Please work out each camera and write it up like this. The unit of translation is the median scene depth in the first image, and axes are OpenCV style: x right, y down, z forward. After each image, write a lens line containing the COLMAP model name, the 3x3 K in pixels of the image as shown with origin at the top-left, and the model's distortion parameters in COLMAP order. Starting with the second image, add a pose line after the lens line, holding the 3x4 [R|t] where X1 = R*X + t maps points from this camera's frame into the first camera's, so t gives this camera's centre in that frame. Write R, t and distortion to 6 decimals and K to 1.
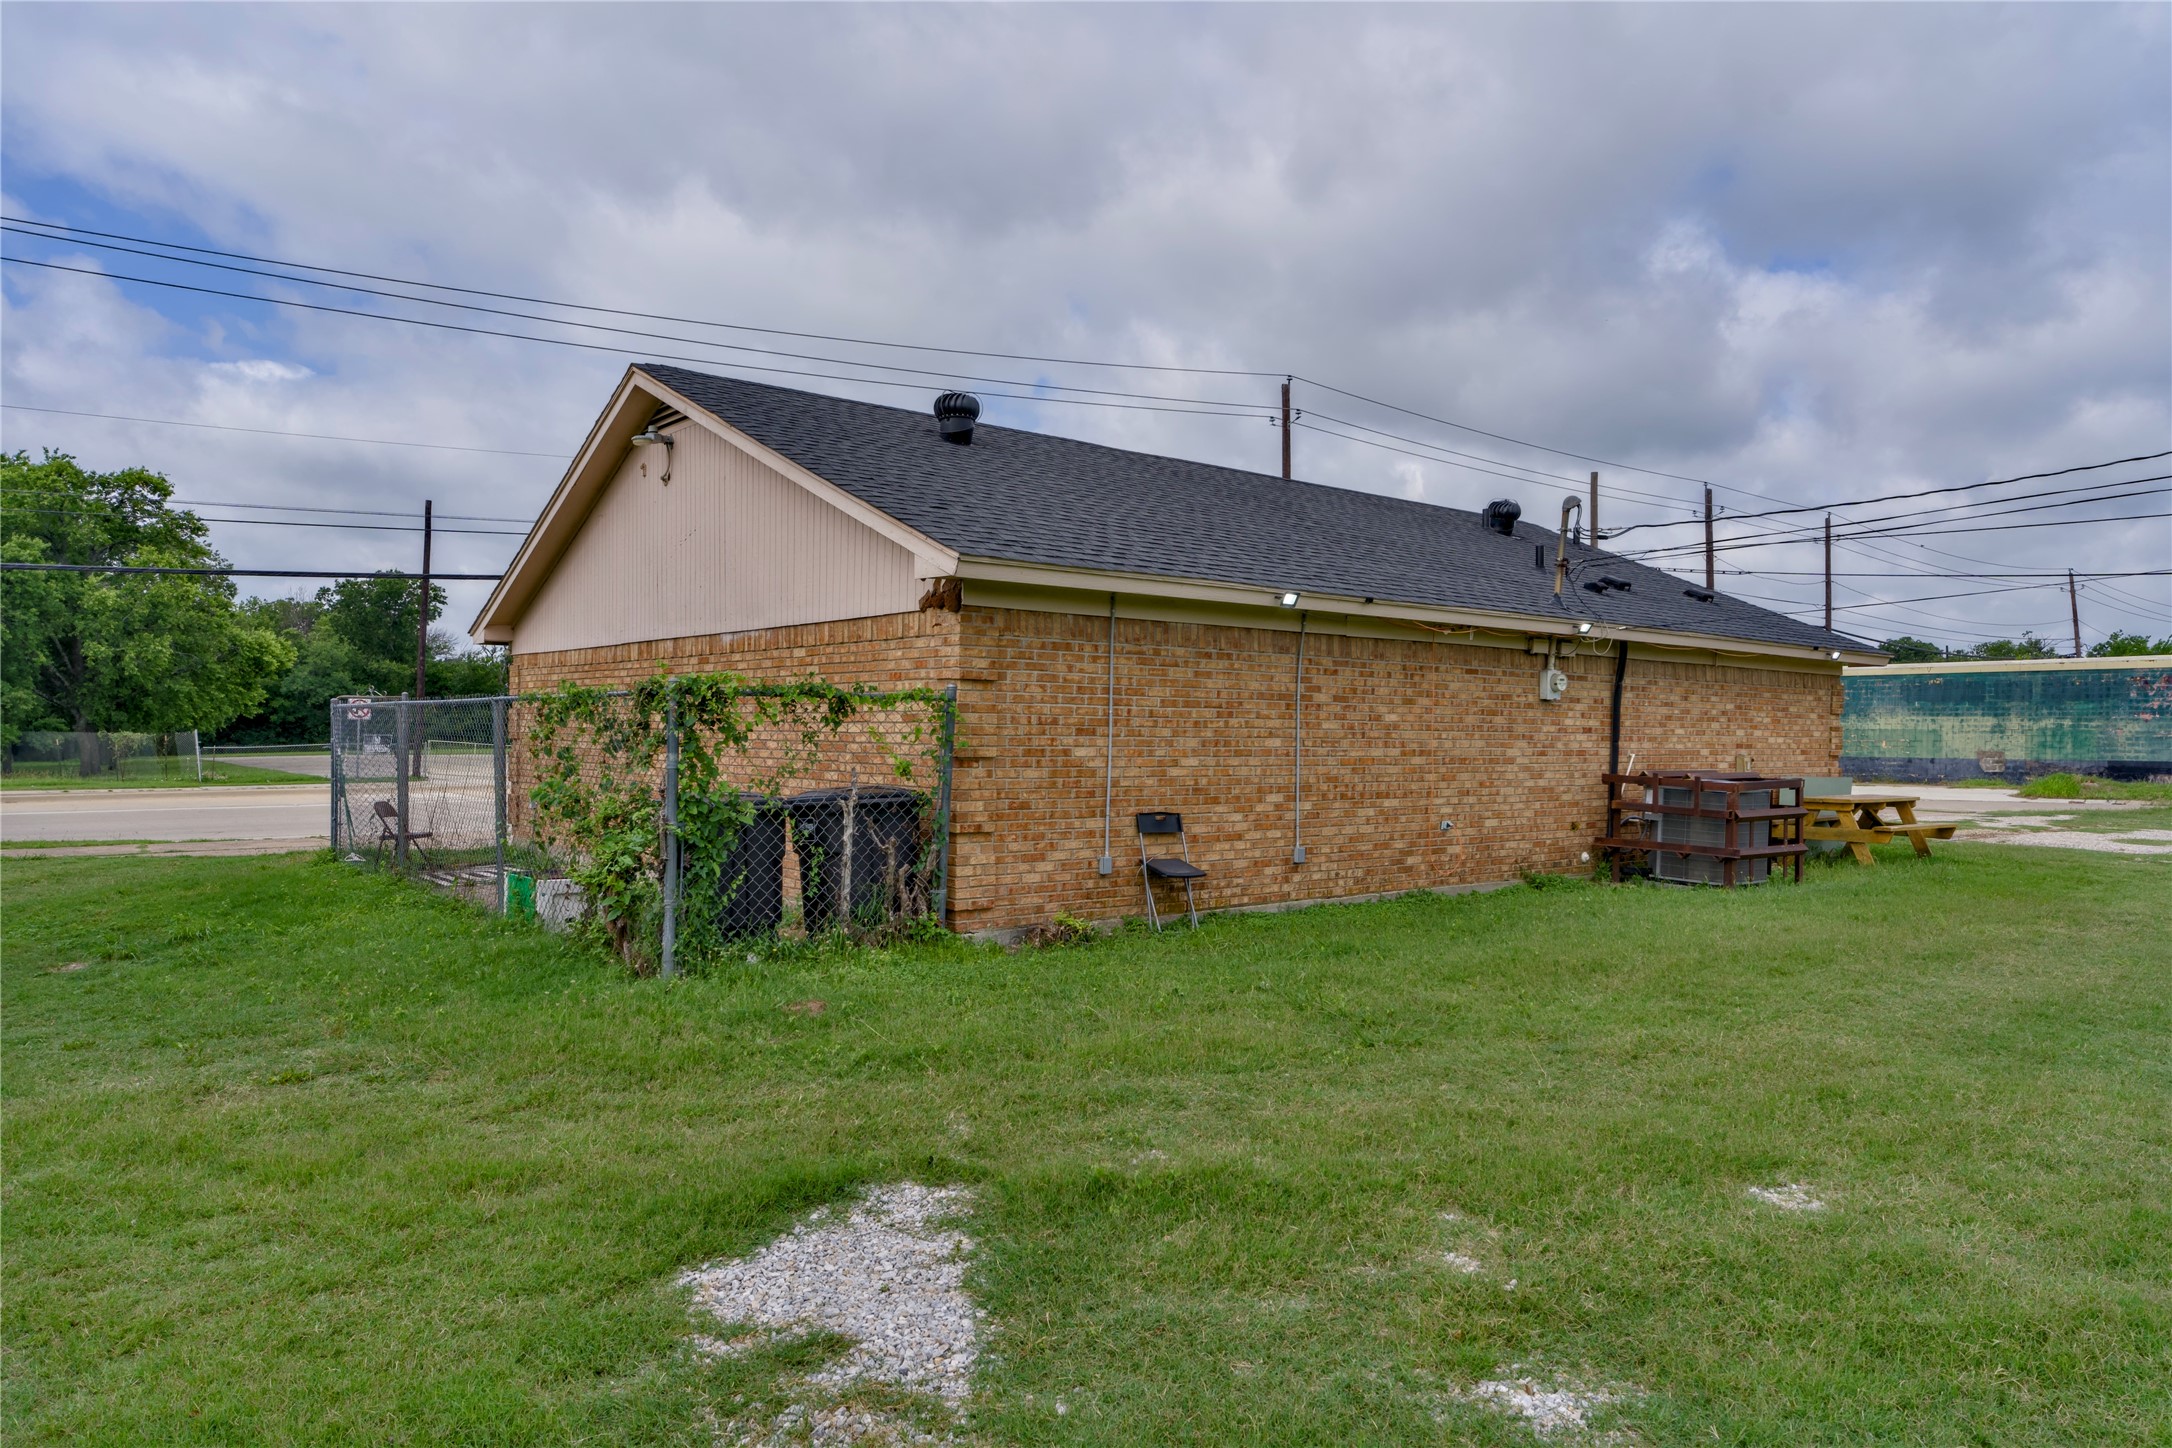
lens RADIAL K [[1352.8, 0, 1104.6], [0, 1352.8, 737.5], [0, 0, 1]] dist [-0.013934, 0.000914]
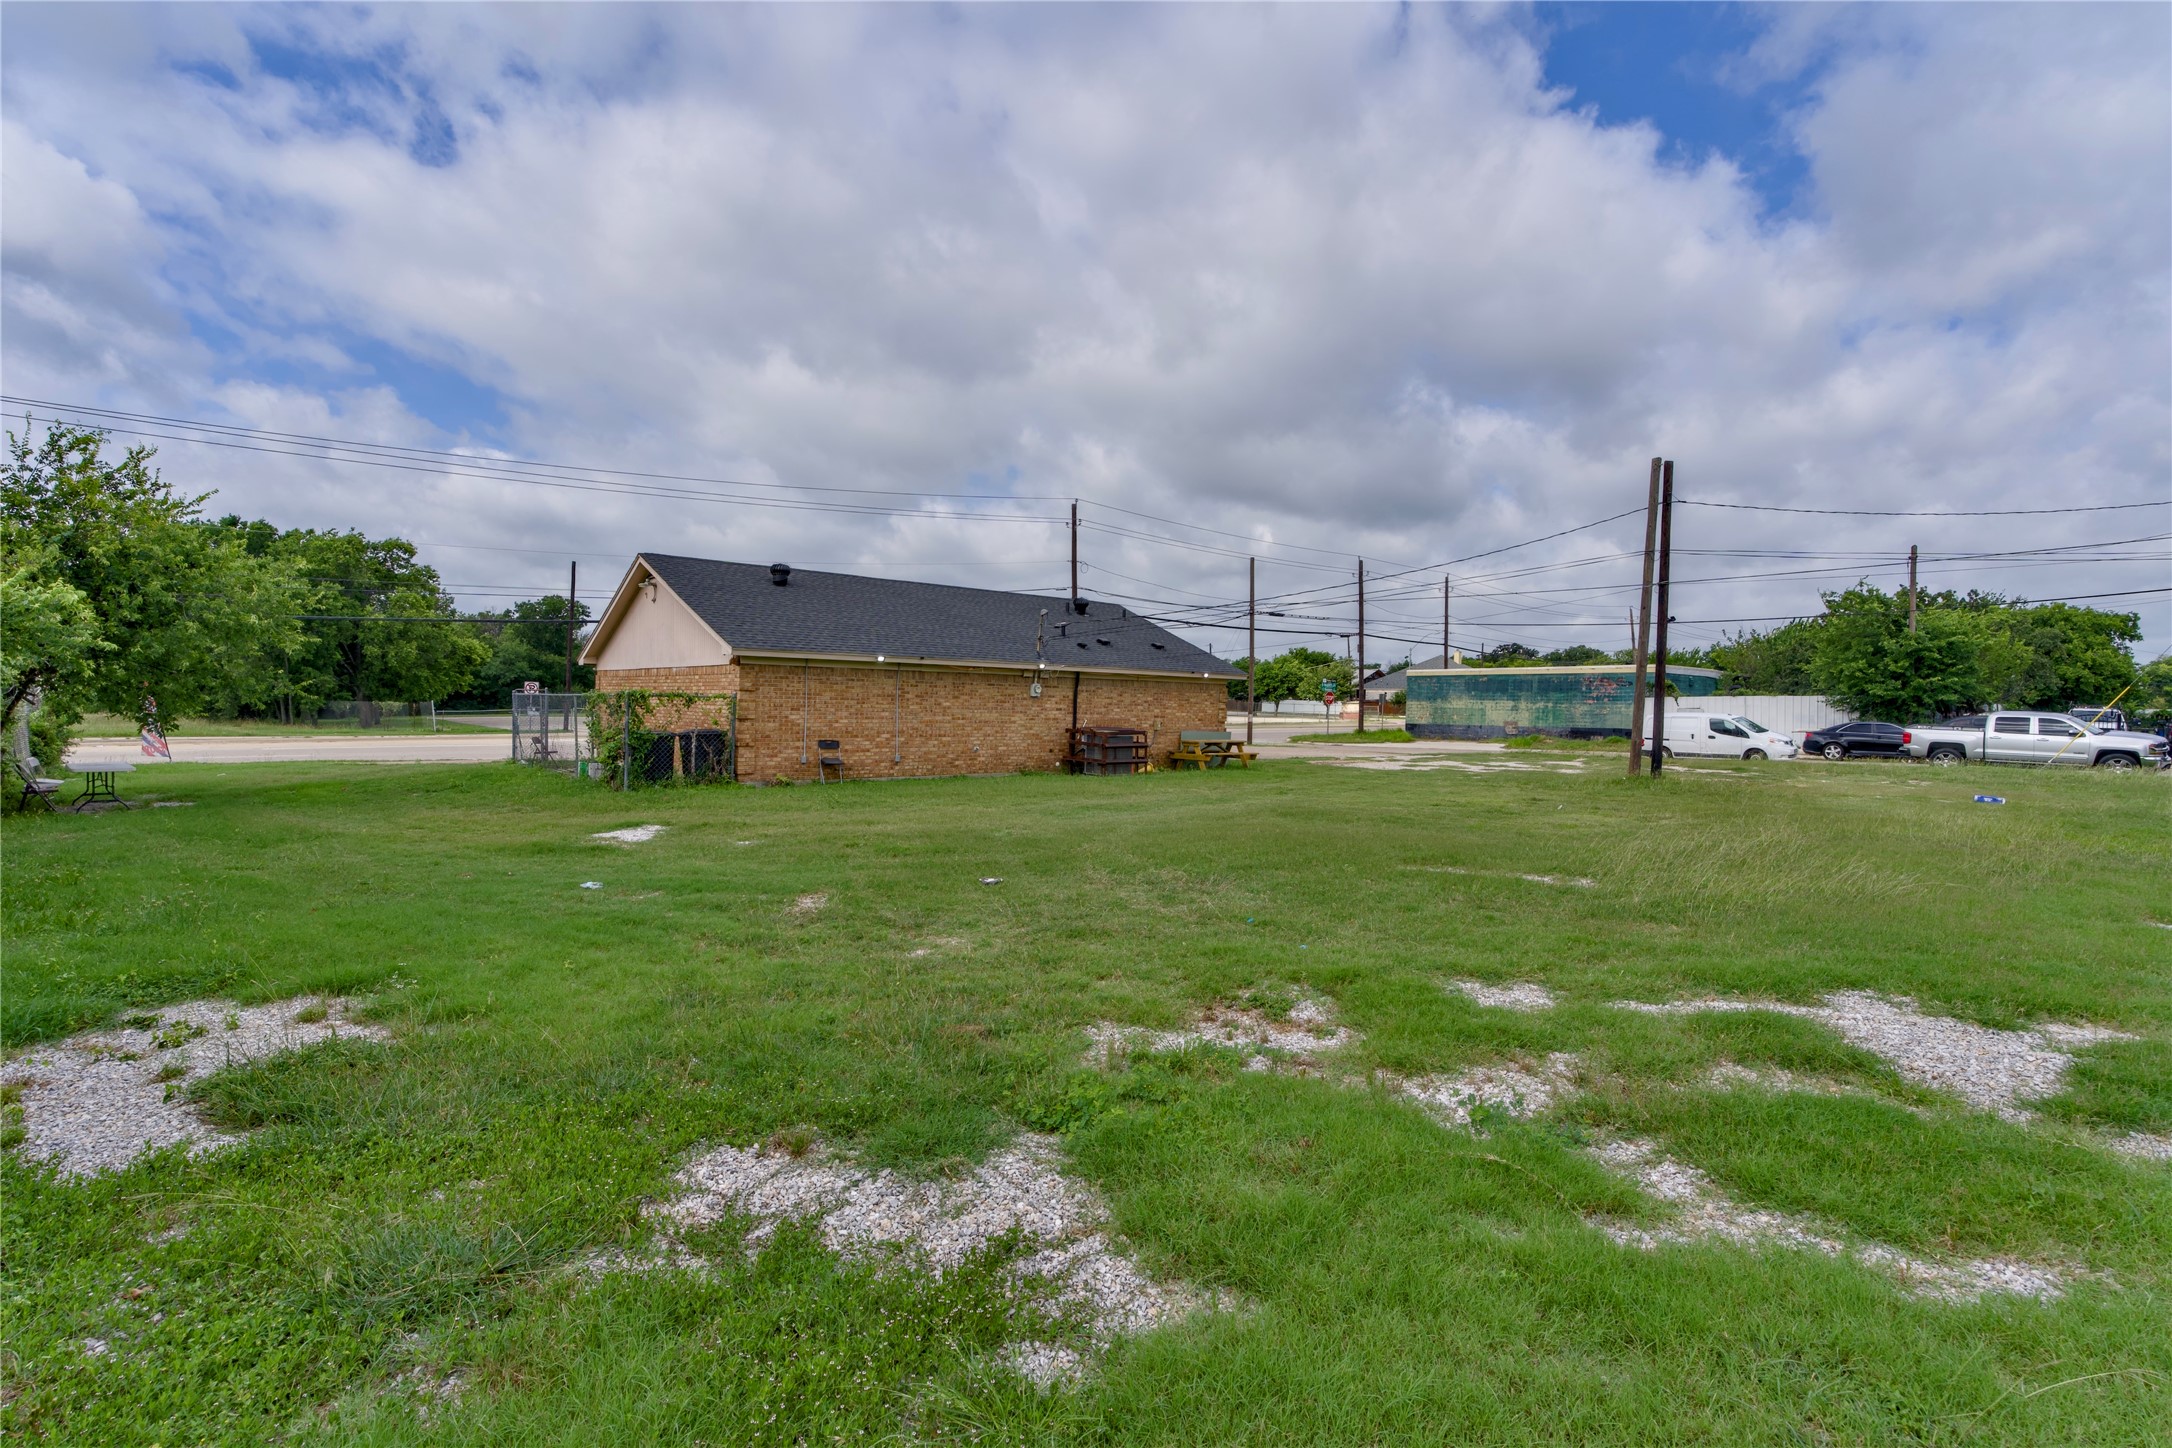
lens RADIAL K [[961.2, 0, 1078.7], [0, 961.2, 709.0], [0, 0, 1]] dist [-0.019828, 0.000312]
pose [[0.999892, 0.007805, 0.012450, 0.154433], [-0.007815, 0.999969, 0.000772, -0.003105], [-0.012444, -0.000869, 0.999922, -0.266183]]
